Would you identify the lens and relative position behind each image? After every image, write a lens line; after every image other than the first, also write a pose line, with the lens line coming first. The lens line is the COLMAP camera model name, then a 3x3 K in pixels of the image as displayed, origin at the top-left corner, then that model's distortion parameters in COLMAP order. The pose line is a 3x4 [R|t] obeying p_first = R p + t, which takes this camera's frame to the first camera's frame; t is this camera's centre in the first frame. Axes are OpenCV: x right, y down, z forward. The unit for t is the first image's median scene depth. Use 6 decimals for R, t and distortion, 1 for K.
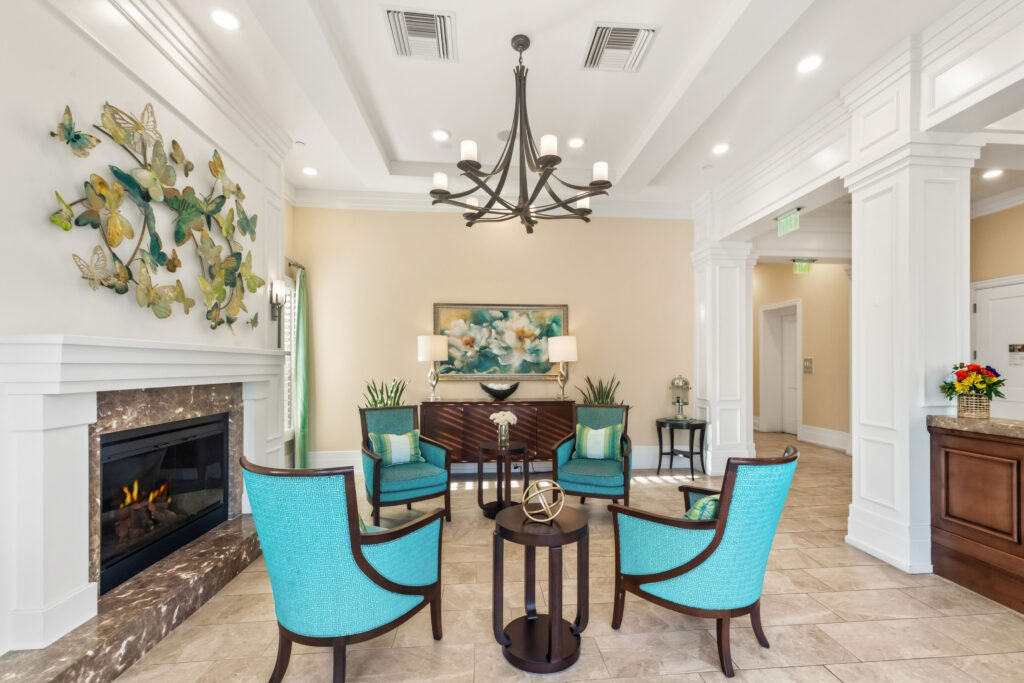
lens RADIAL K [[430.7, 0, 513.7], [0, 430.7, 365.3], [0, 0, 1]] dist [-0.000027, -0.000108]
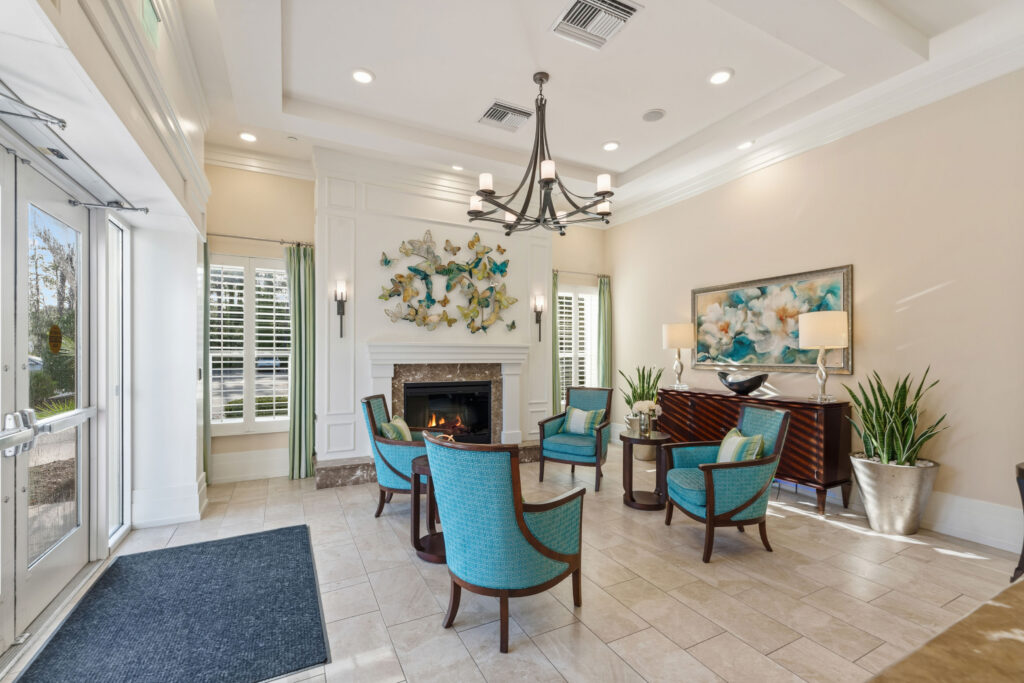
lens RADIAL K [[425.4, 0, 511.0], [0, 425.4, 353.5], [0, 0, 1]] dist [-0.000346, -0.000009]
pose [[0.390352, -0.000893, -0.920665, 0.723587], [-0.000099, 0.999999, -0.001012, 0.001679], [0.920666, 0.000486, 0.390352, 0.324406]]
